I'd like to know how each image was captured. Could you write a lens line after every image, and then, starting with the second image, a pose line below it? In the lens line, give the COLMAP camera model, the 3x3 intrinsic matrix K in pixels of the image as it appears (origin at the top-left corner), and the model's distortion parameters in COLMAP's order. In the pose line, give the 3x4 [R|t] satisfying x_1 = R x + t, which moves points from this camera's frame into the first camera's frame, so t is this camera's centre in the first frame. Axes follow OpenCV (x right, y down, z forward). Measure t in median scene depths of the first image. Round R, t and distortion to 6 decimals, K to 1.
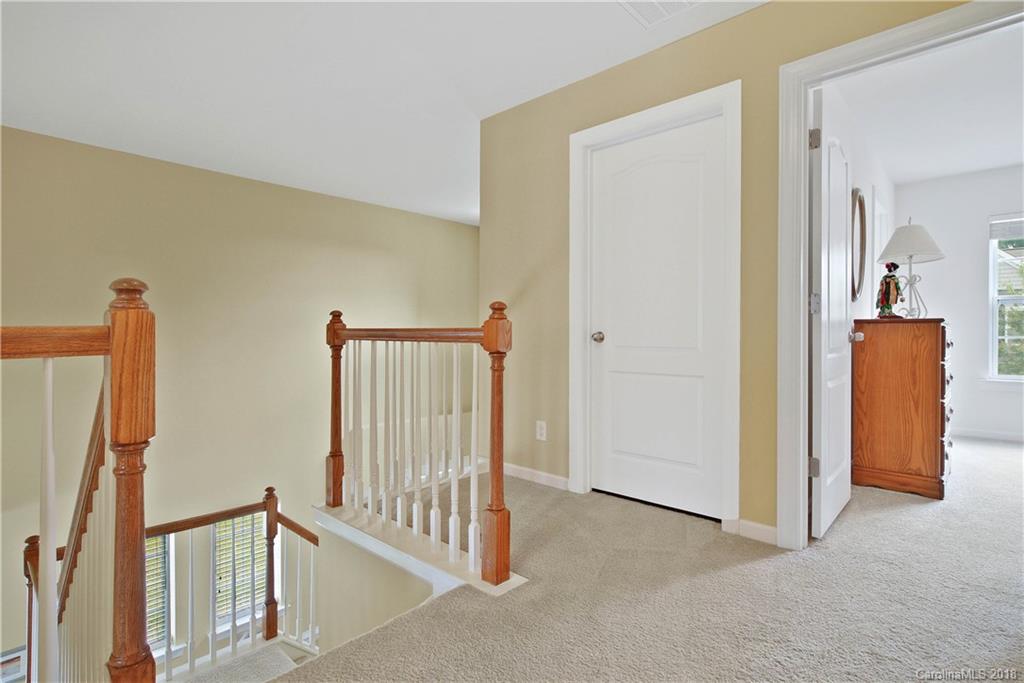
lens RADIAL K [[499.1, 0, 514.4], [0, 499.1, 334.8], [0, 0, 1]] dist [0.000906, 0.000691]
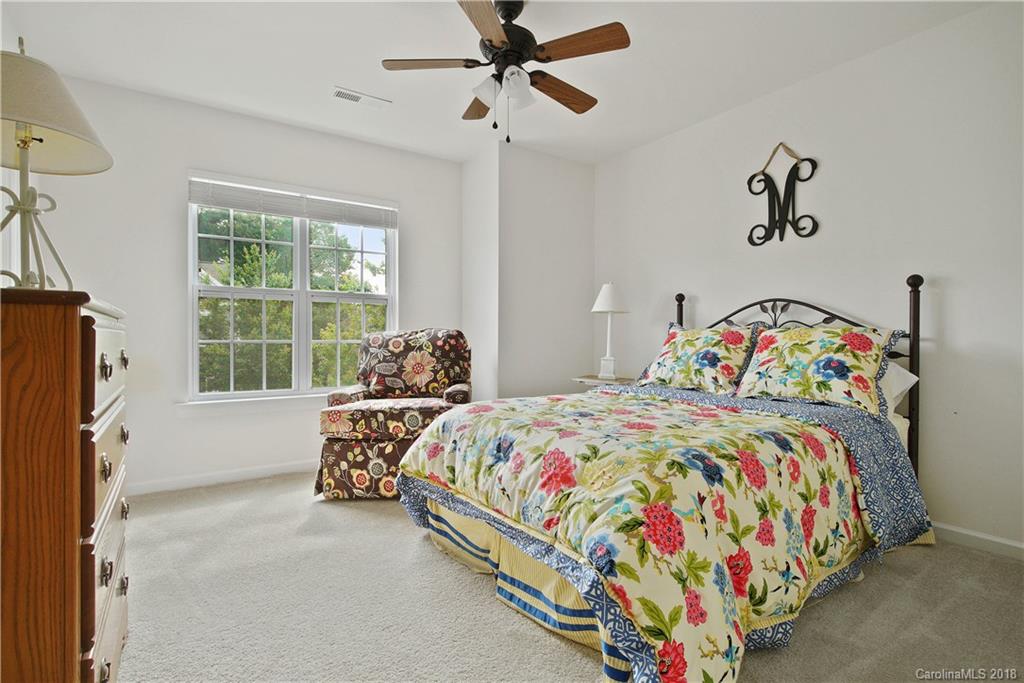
lens RADIAL K [[499.1, 0, 514.1], [0, 499.1, 341.7], [0, 0, 1]] dist [0.000906, 0.000691]
pose [[0.223046, -0.008710, 0.974769, 0.595026], [0.008016, 0.999943, 0.007101, -0.000640], [-0.974775, 0.006230, 0.223103, 0.645065]]
